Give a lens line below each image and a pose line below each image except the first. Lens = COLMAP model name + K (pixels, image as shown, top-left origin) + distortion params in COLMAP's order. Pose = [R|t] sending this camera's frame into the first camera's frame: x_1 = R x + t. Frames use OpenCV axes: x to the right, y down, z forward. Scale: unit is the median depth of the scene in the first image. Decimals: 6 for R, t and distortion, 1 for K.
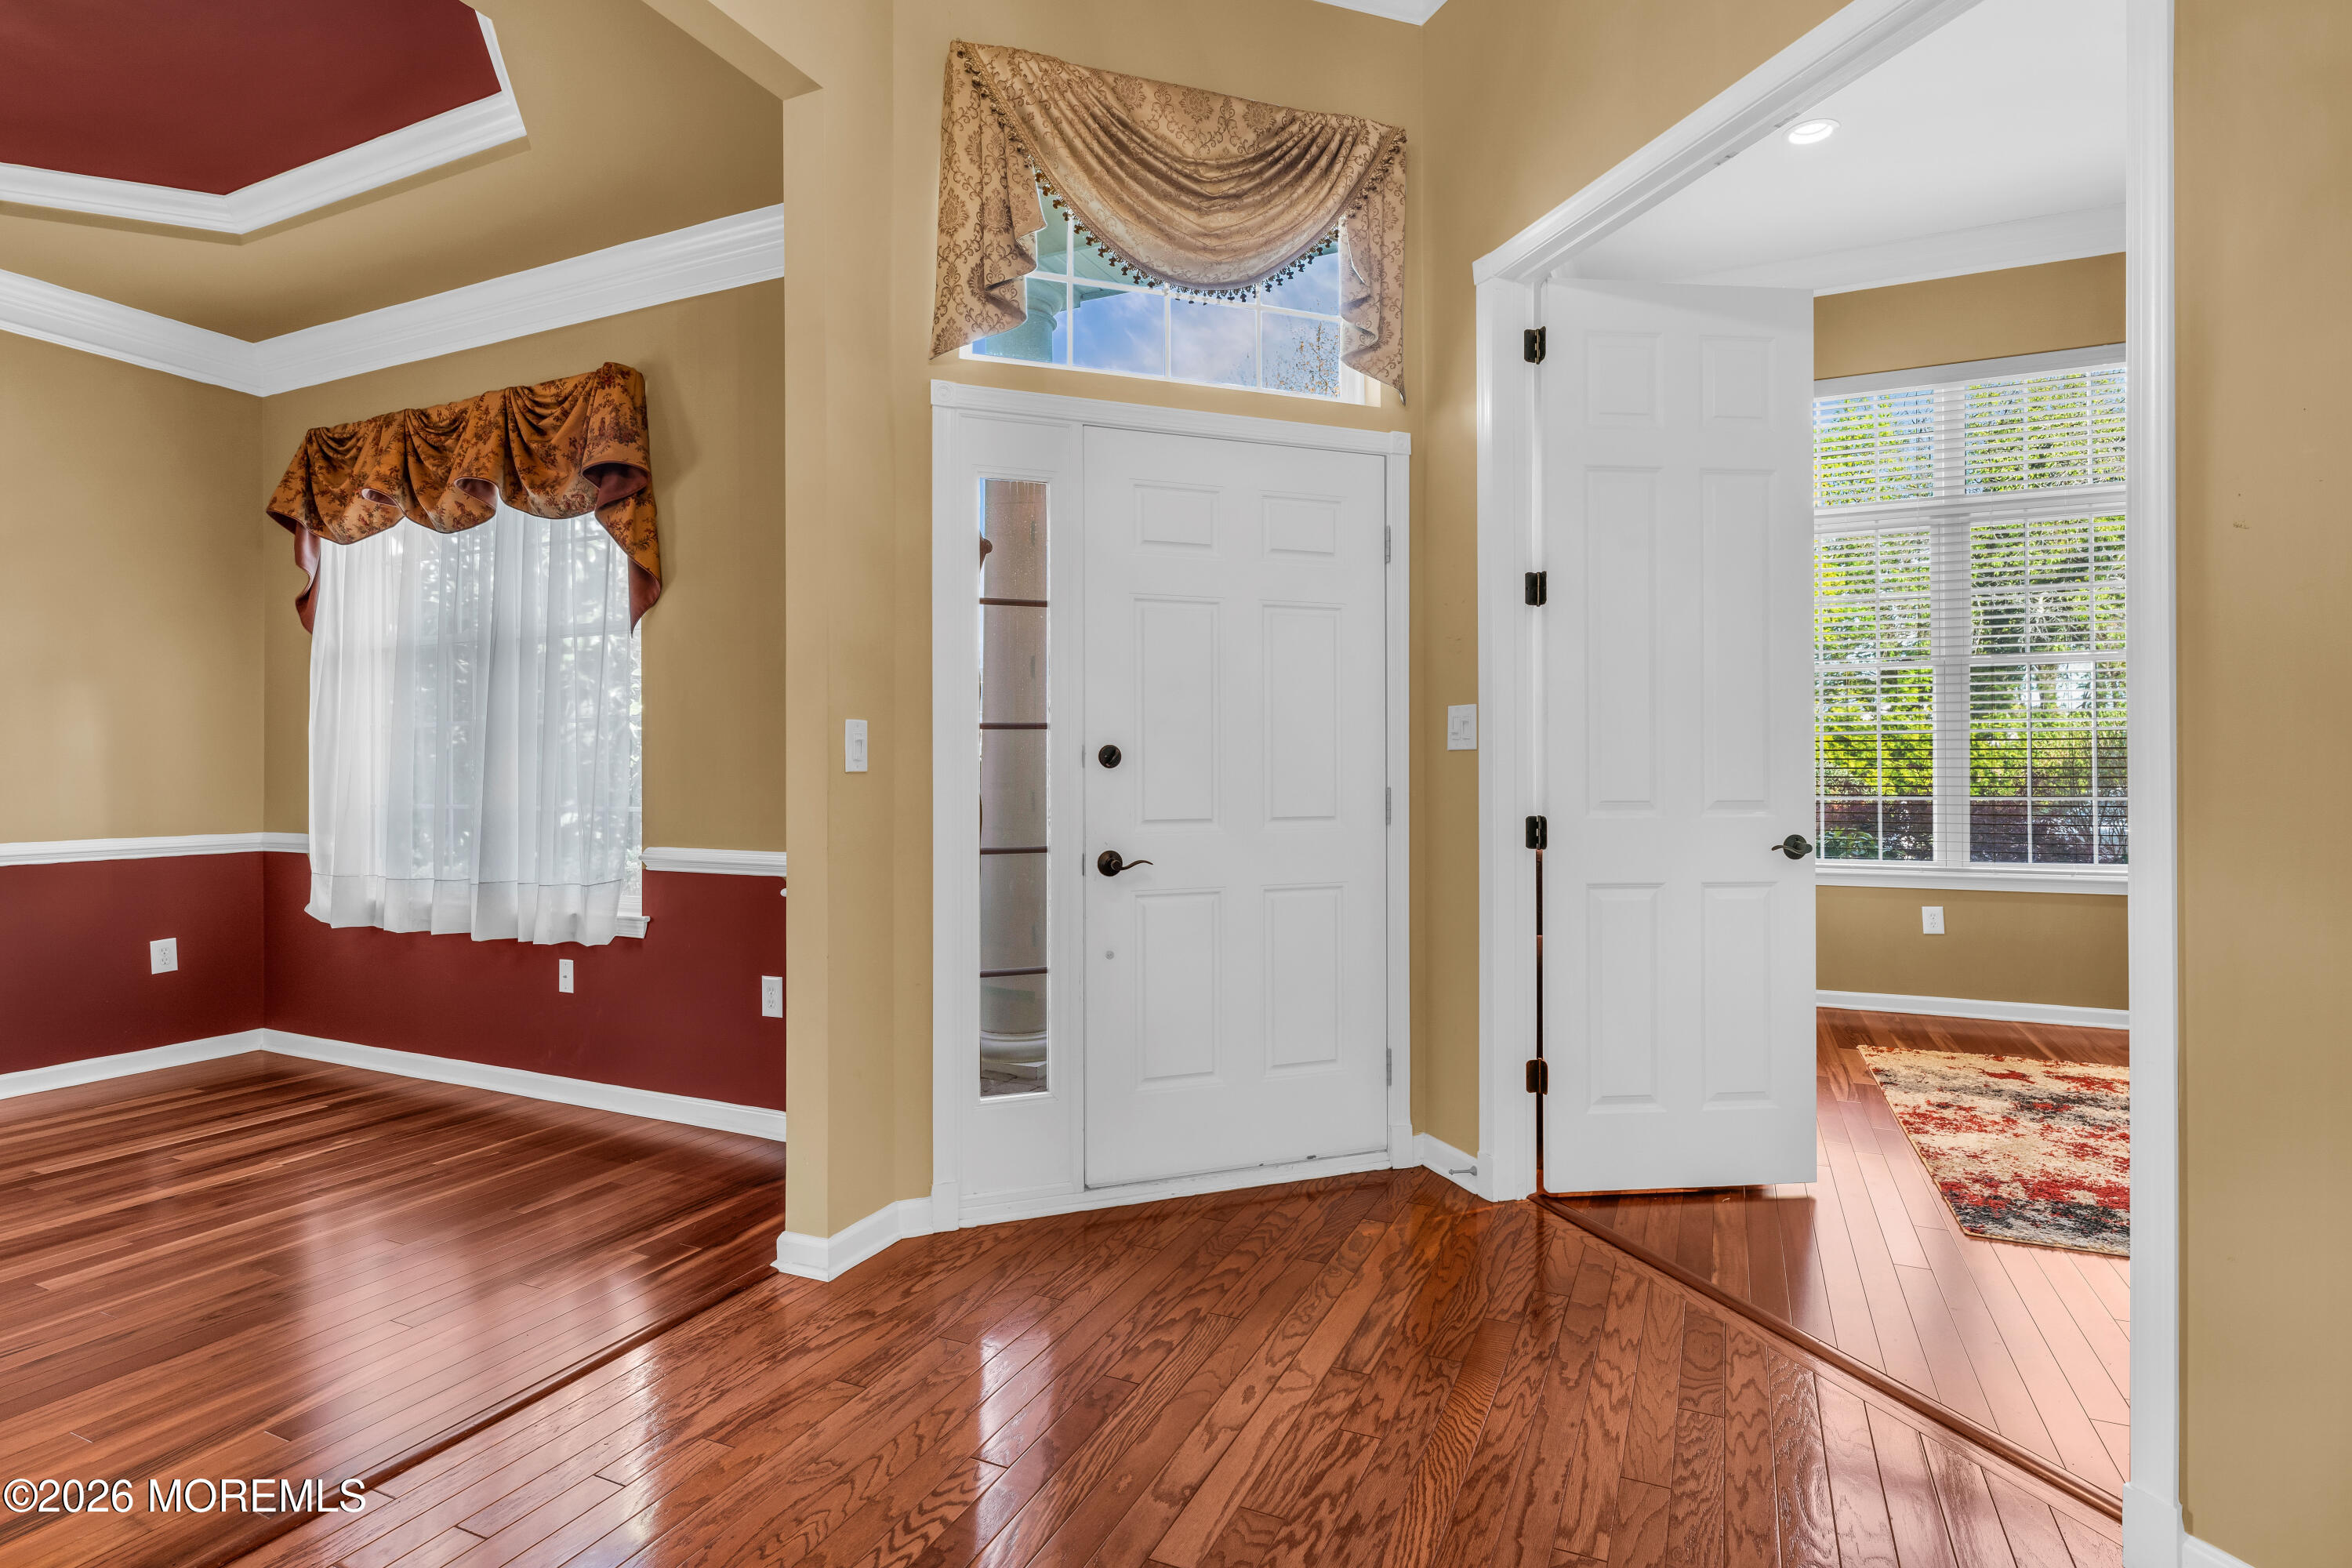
lens RADIAL K [[1168.3, 0, 1165.9], [0, 1168.3, 772.5], [0, 0, 1]] dist [0.002845, -0.002015]
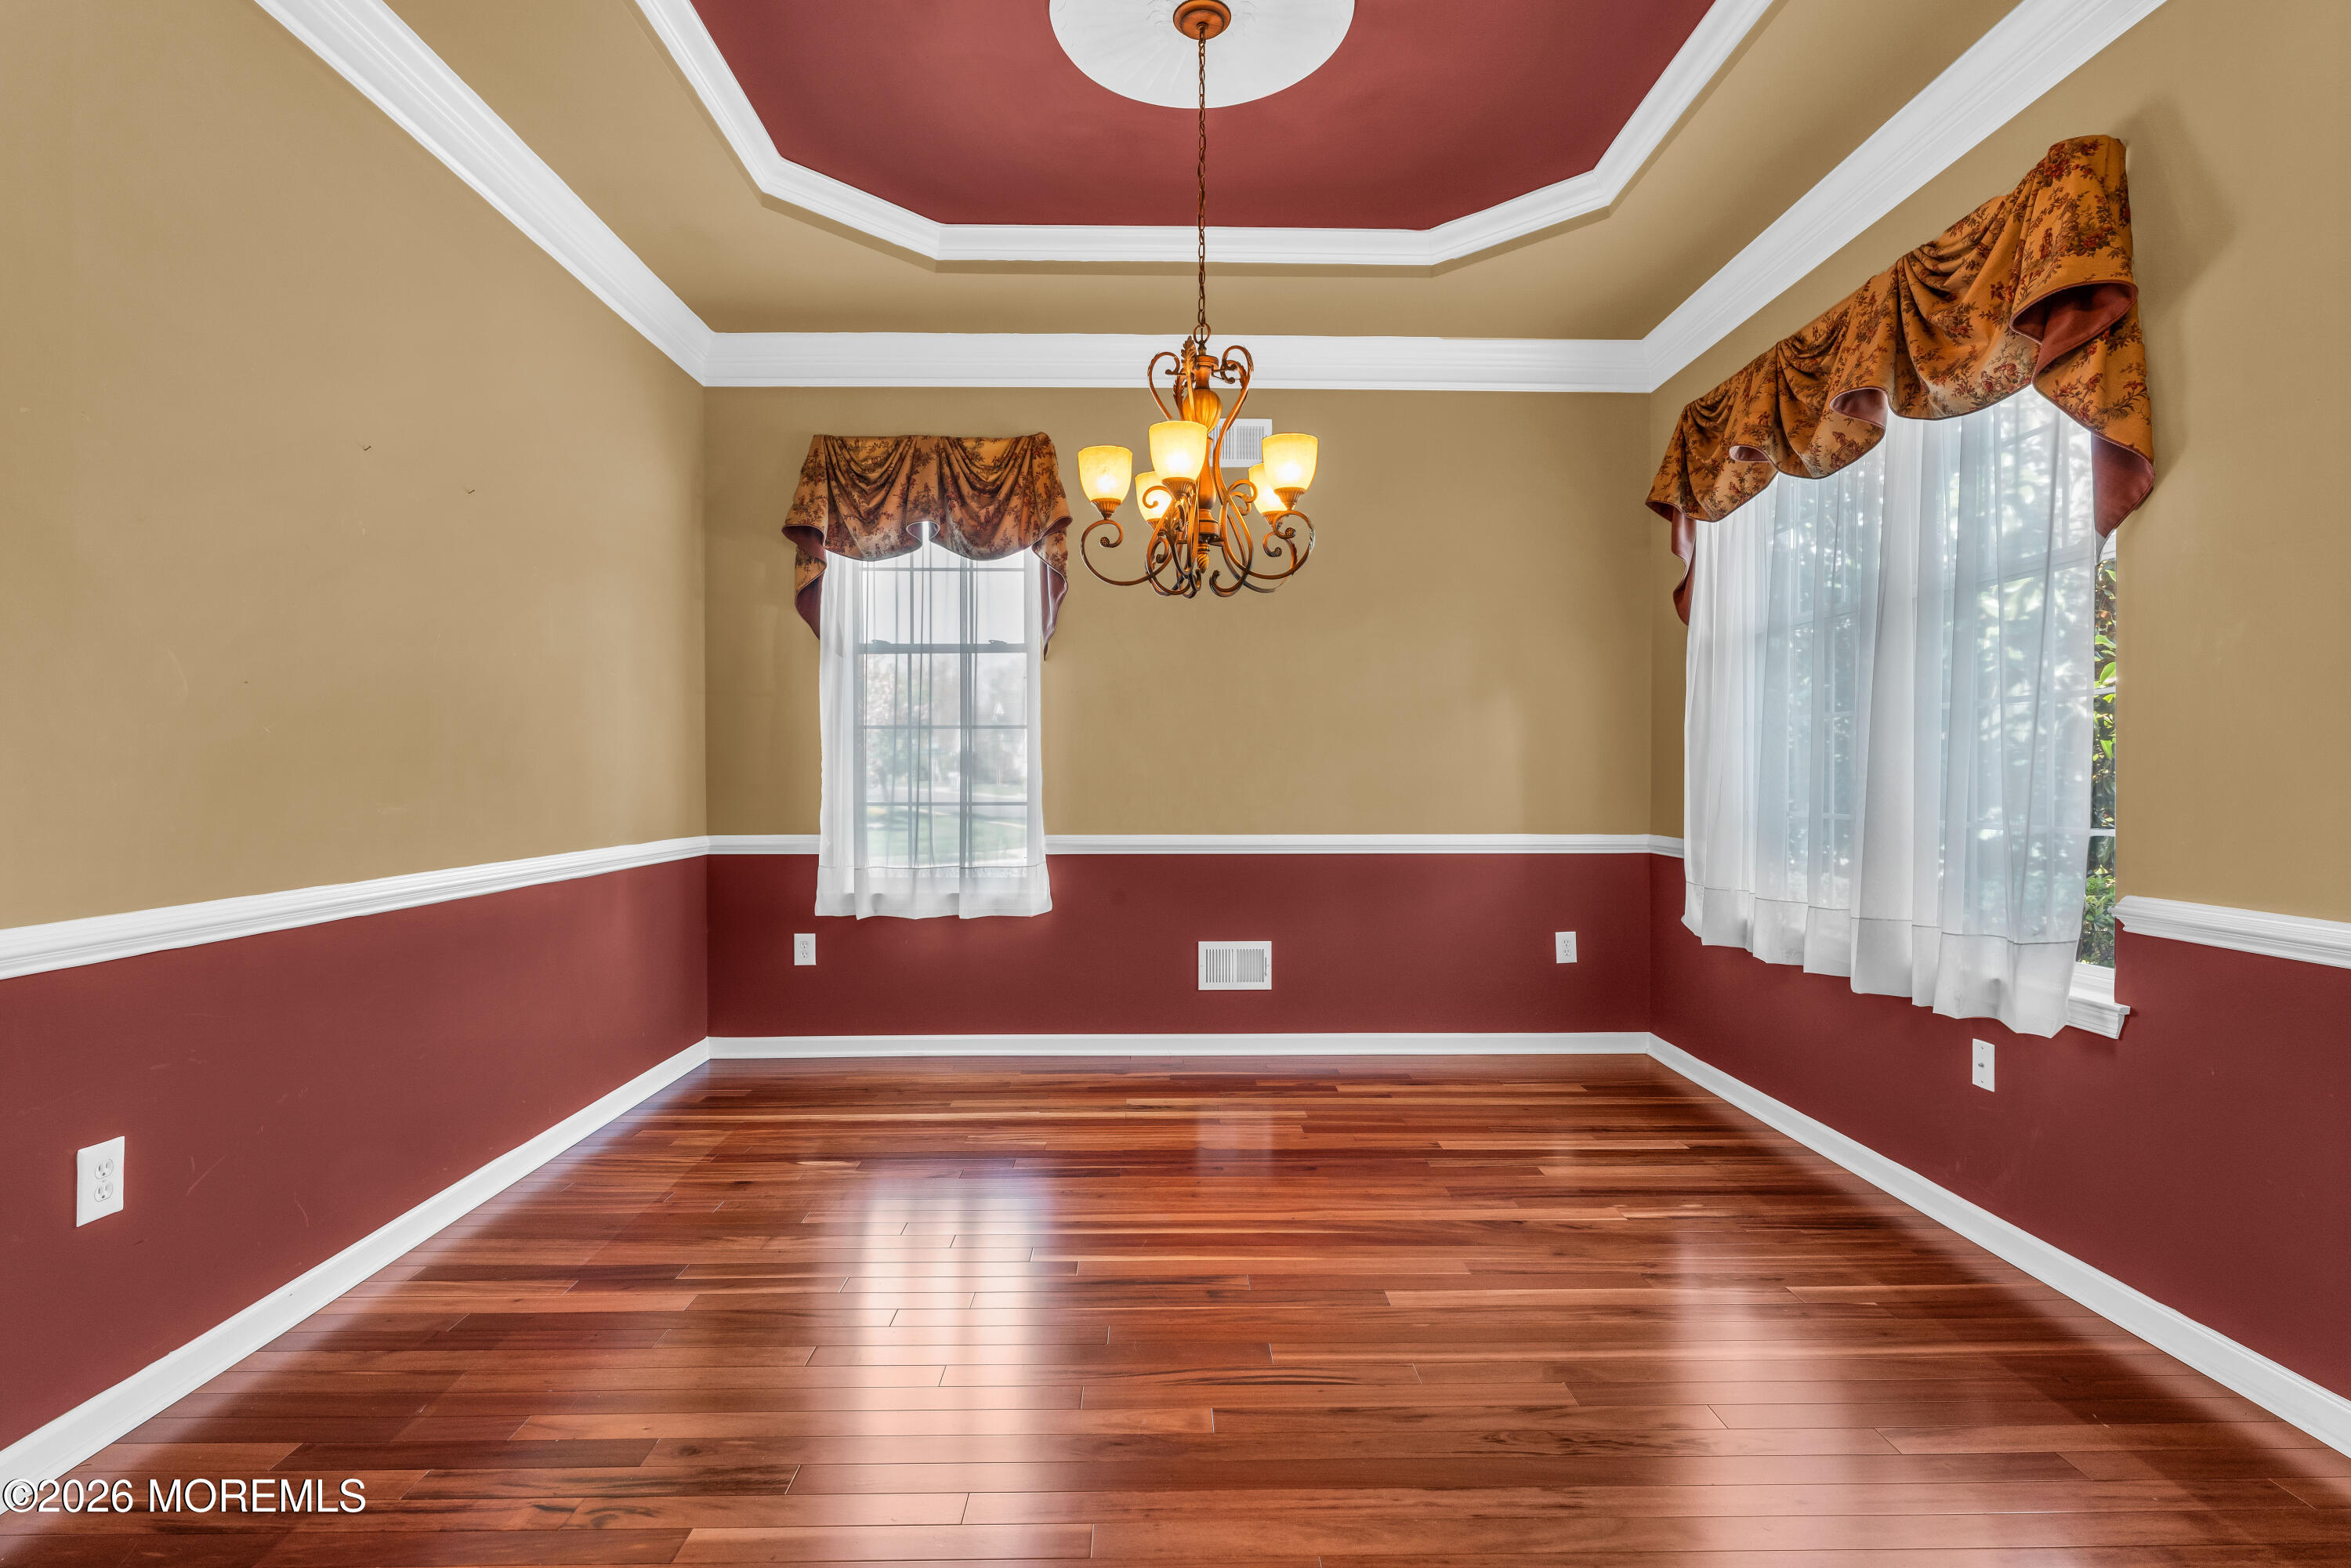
lens RADIAL K [[1112.3, 0, 1163.8], [0, 1112.3, 781.5], [0, 0, 1]] dist [-0.002989, -0.000084]
pose [[0.438534, 0.006643, -0.898690, -0.132293], [0.000876, 0.999969, 0.007819, -0.000921], [0.898714, -0.004216, 0.438514, 0.269127]]
